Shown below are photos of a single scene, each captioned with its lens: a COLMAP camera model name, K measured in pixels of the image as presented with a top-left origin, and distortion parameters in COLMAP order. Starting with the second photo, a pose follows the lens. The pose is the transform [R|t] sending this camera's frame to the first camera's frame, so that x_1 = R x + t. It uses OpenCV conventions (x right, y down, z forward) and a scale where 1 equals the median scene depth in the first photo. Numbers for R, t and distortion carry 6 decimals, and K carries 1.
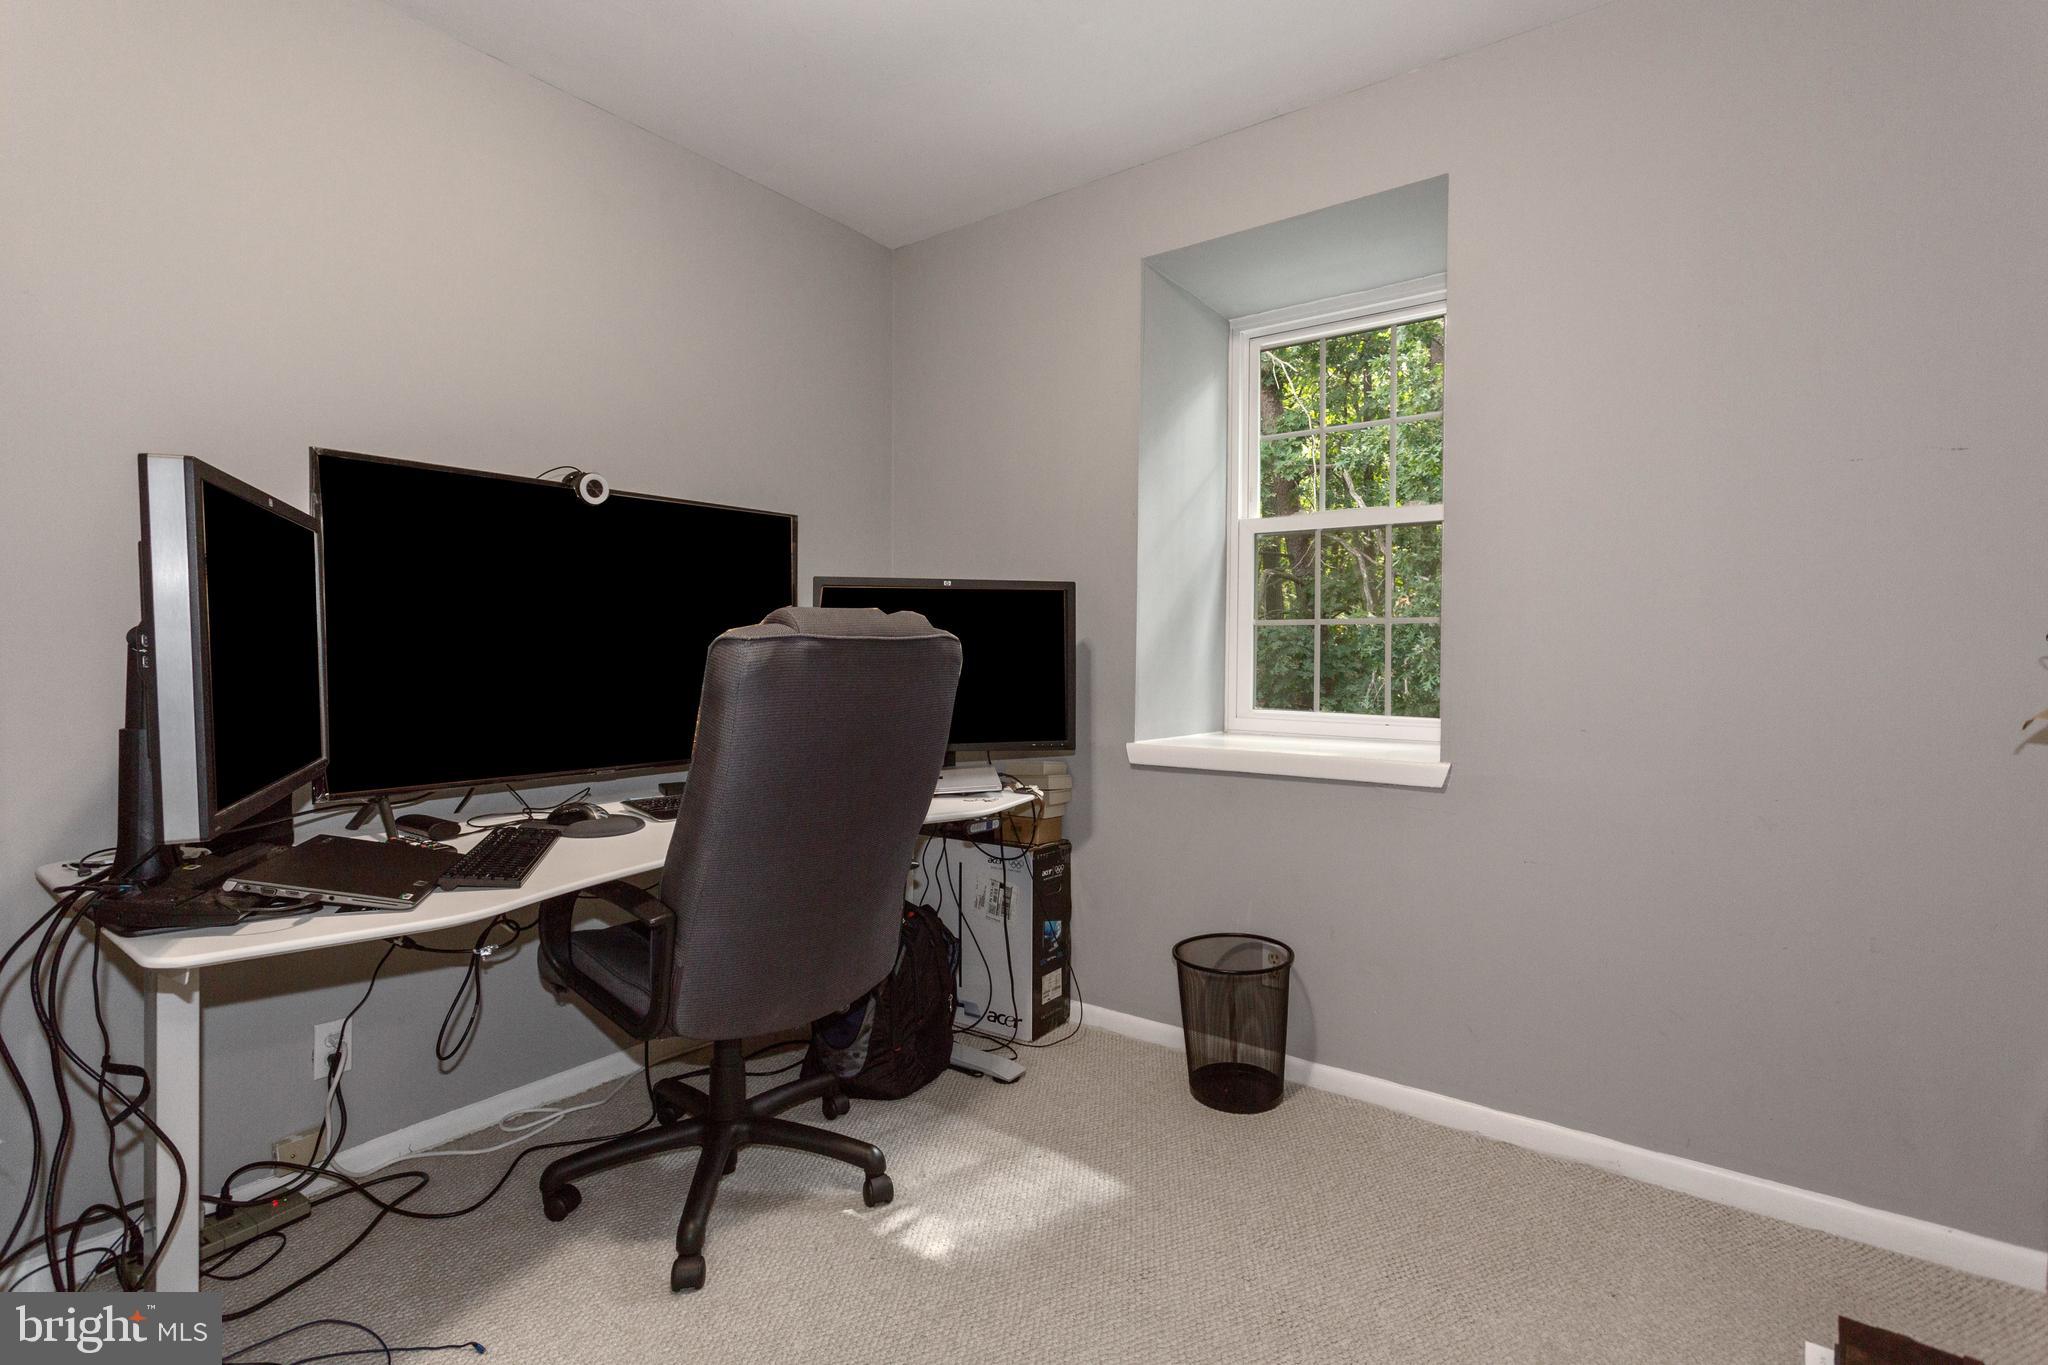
lens RADIAL K [[984.9, 0, 1015.4], [0, 984.9, 668.1], [0, 0, 1]] dist [0.006774, 0.001957]
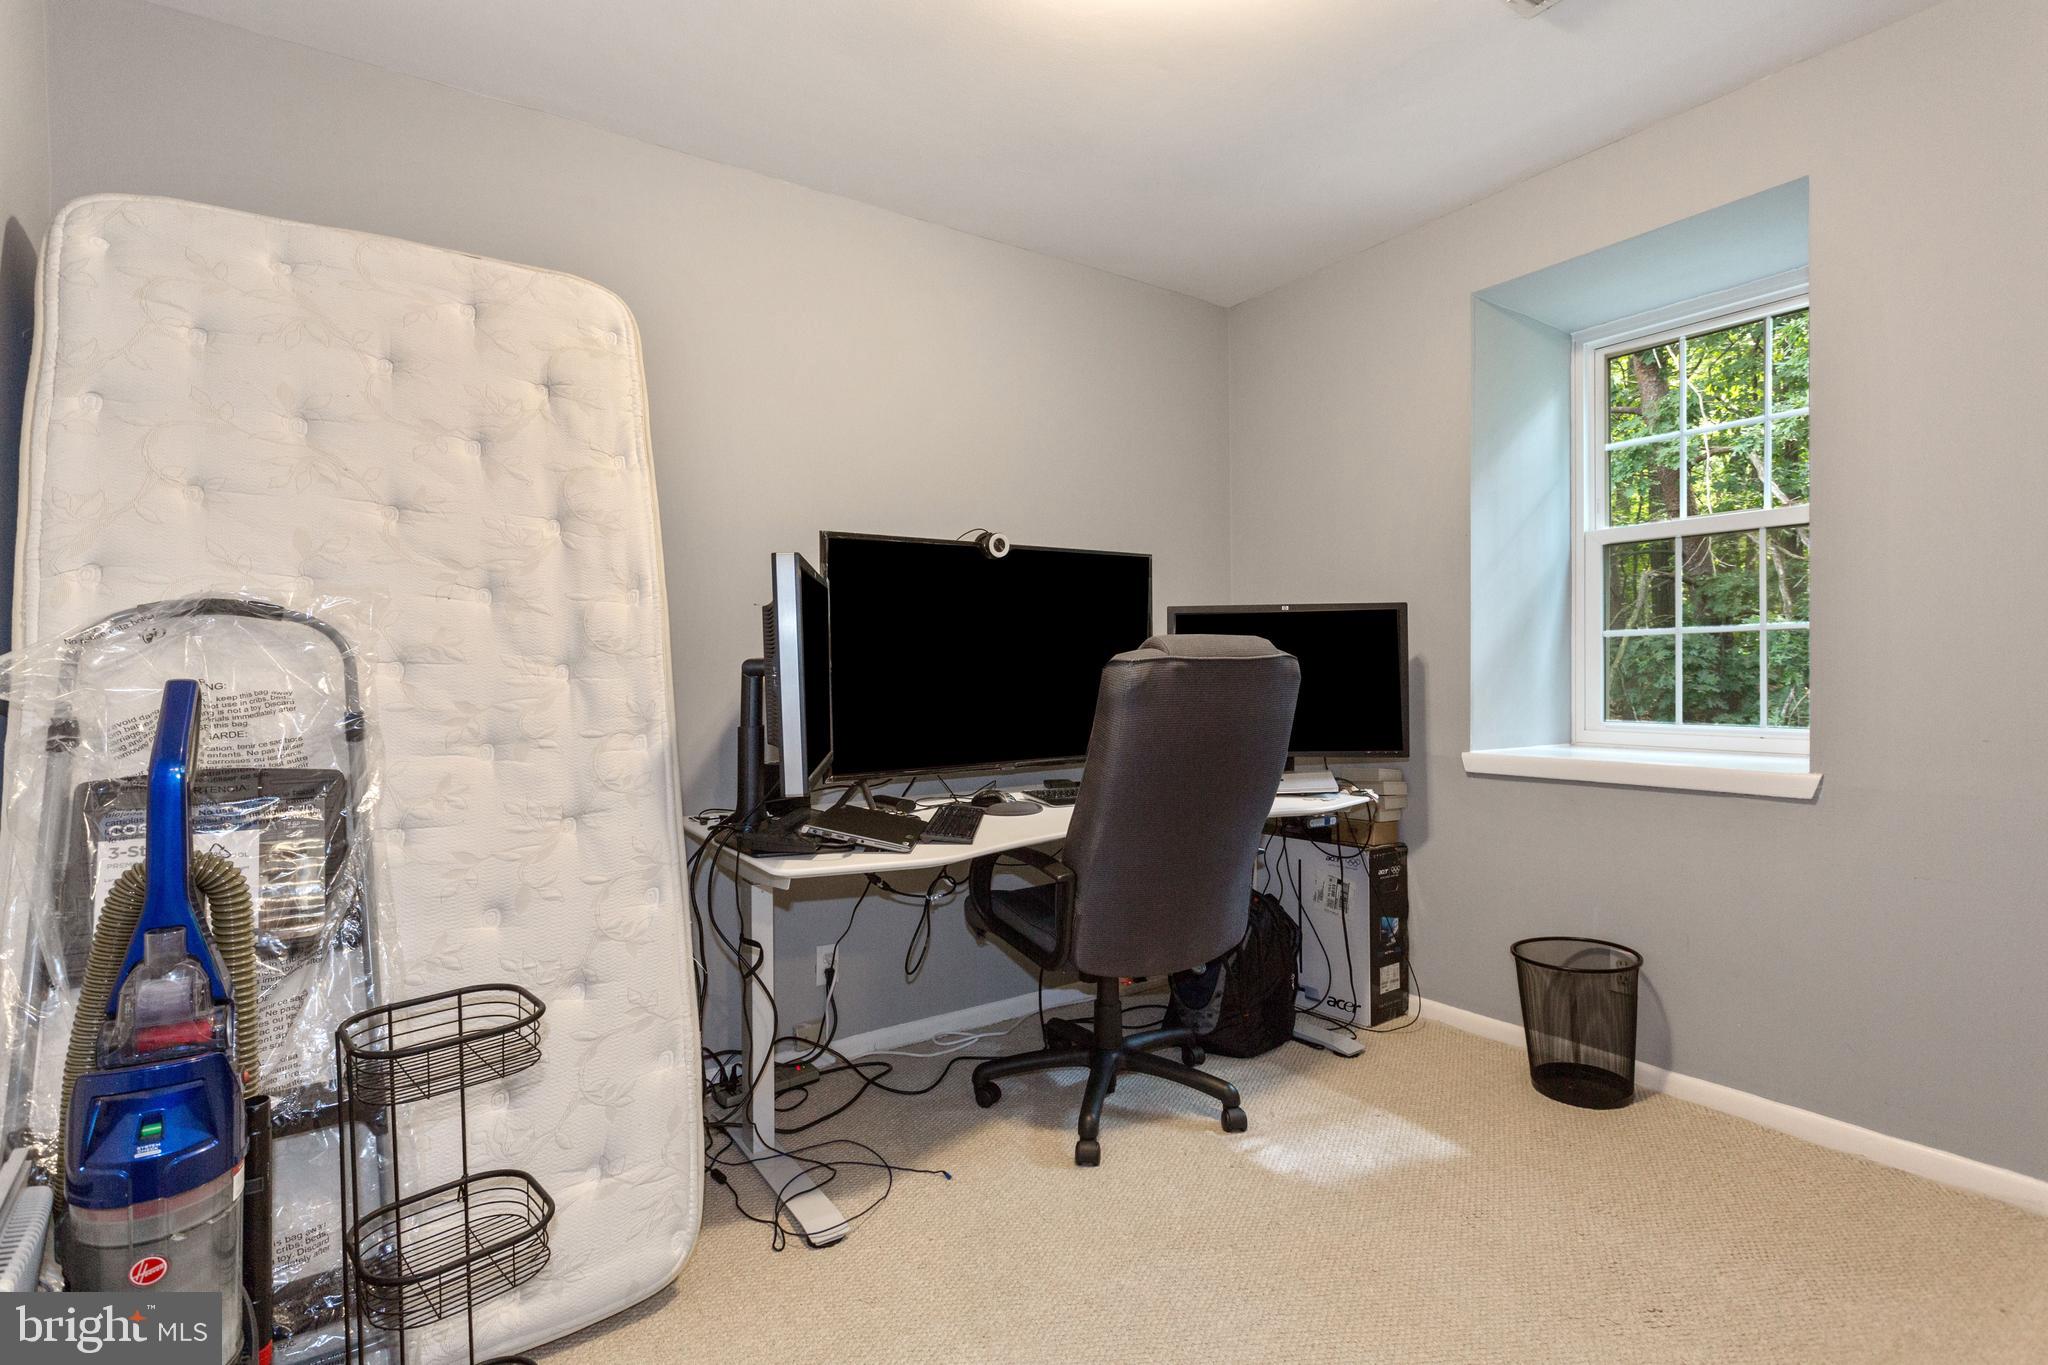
lens RADIAL K [[984.9, 0, 1014.4], [0, 984.9, 678.5], [0, 0, 1]] dist [0.006774, 0.001957]
pose [[0.946394, -0.012600, -0.322770, 0.001370], [0.010016, 0.999903, -0.009664, 0.003354], [0.322861, 0.005913, 0.946428, -0.197986]]
